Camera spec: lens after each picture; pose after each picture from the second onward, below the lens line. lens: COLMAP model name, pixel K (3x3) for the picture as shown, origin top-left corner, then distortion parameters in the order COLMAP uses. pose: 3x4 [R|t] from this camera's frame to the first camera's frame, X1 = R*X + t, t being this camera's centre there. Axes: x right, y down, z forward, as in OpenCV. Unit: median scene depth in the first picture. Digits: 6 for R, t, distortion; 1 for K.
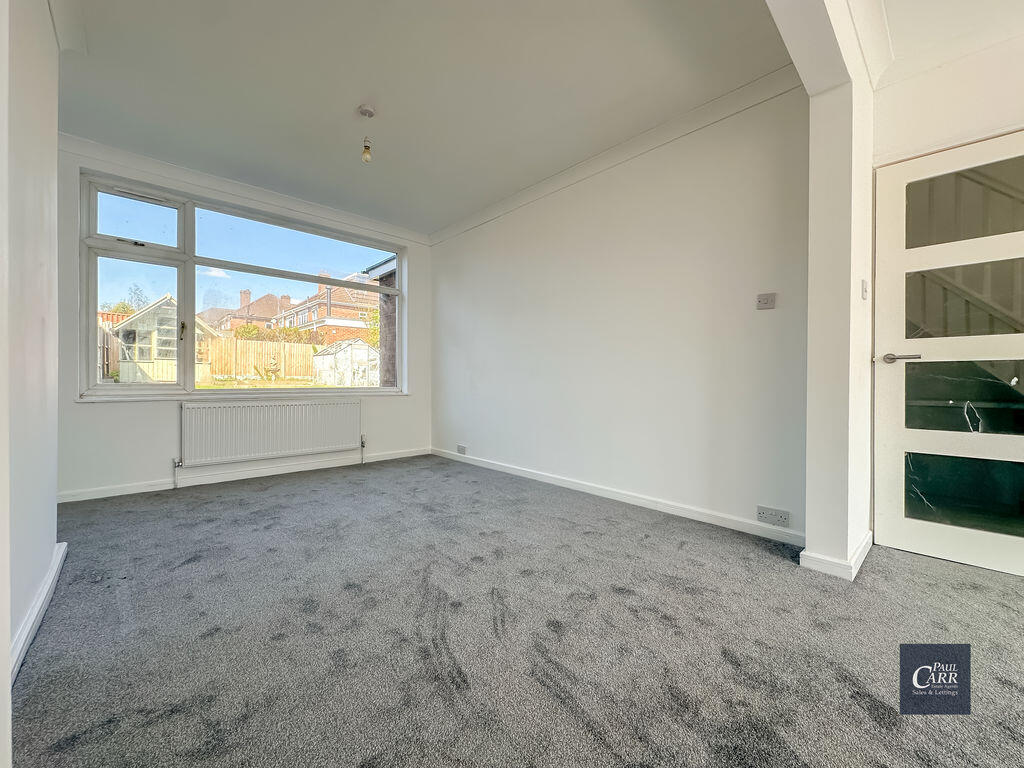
lens RADIAL K [[408.4, 0, 512.7], [0, 408.4, 382.8], [0, 0, 1]] dist [-0.001777, 0.000203]
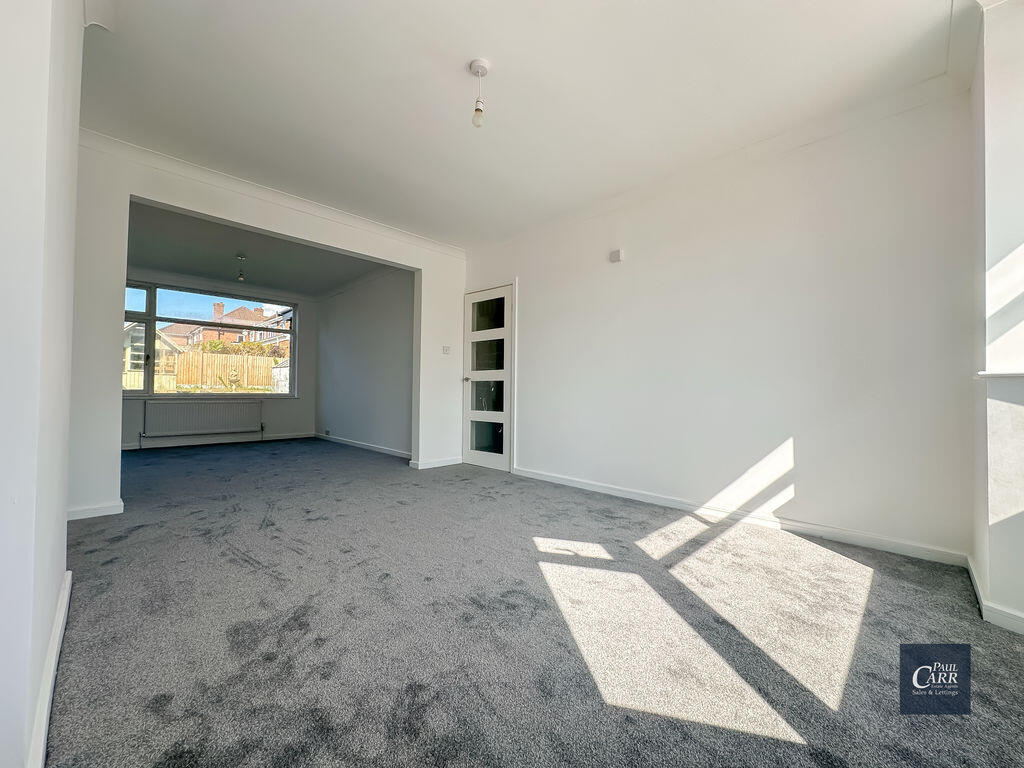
lens RADIAL K [[408.4, 0, 512.7], [0, 408.4, 382.8], [0, 0, 1]] dist [-0.001777, 0.000203]
pose [[0.999219, 0.004666, 0.039237, 0.716633], [-0.003651, 0.999658, -0.025902, 0.011551], [-0.039344, 0.025739, 0.998894, -0.839068]]
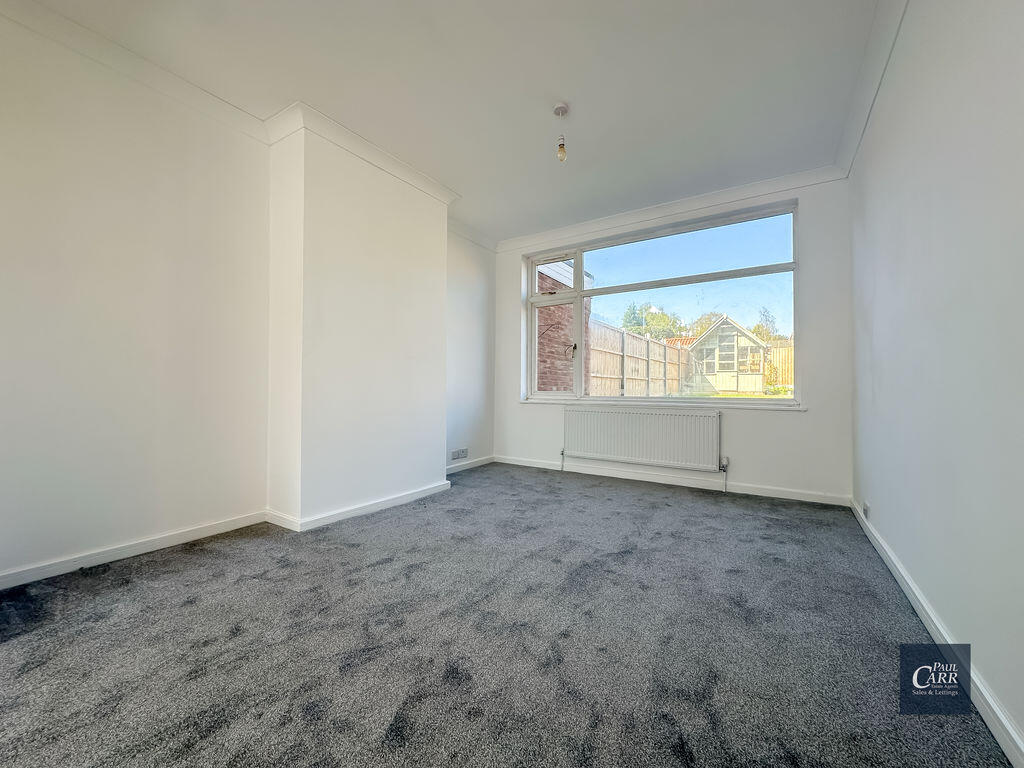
lens RADIAL K [[408.4, 0, 512.7], [0, 408.4, 382.8], [0, 0, 1]] dist [-0.001777, 0.000203]
pose [[0.249209, -0.015666, -0.968323, 0.411124], [-0.008168, 0.999800, -0.018277, -0.000221], [0.968415, 0.012464, 0.249031, 0.502746]]
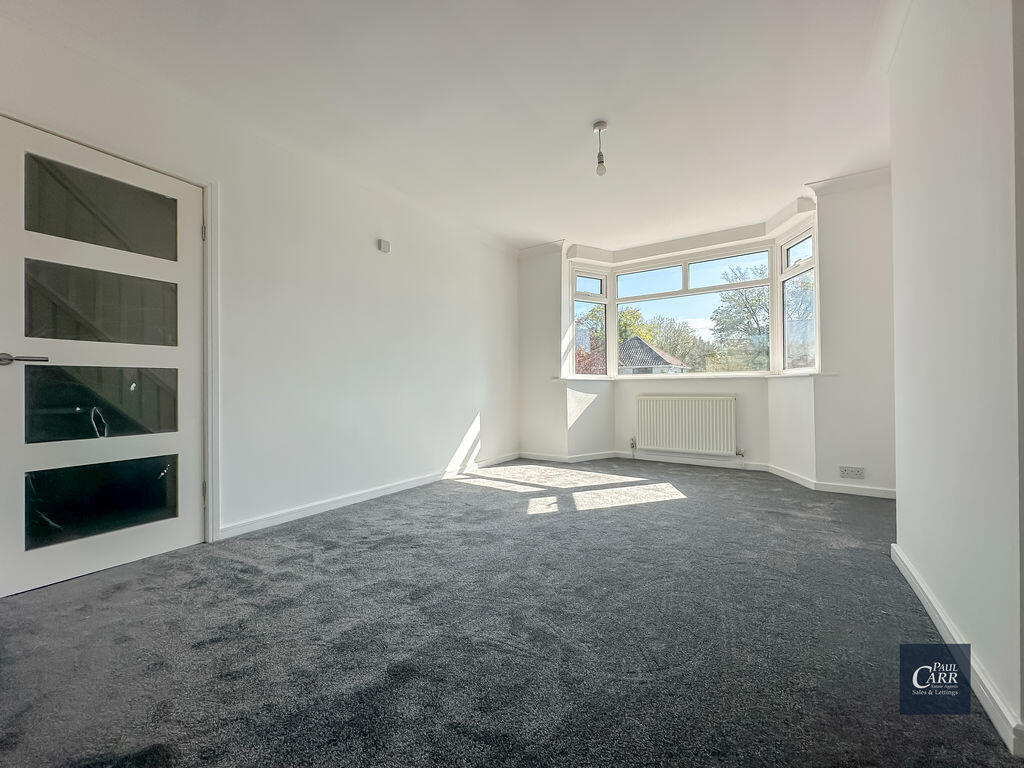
lens RADIAL K [[408.4, 0, 512.7], [0, 408.4, 382.8], [0, 0, 1]] dist [-0.001777, 0.000203]
pose [[-0.226966, 0.005292, 0.973888, -0.048301], [0.009623, 0.999949, -0.003191, -0.000845], [-0.973855, 0.008647, -0.227006, 0.137689]]
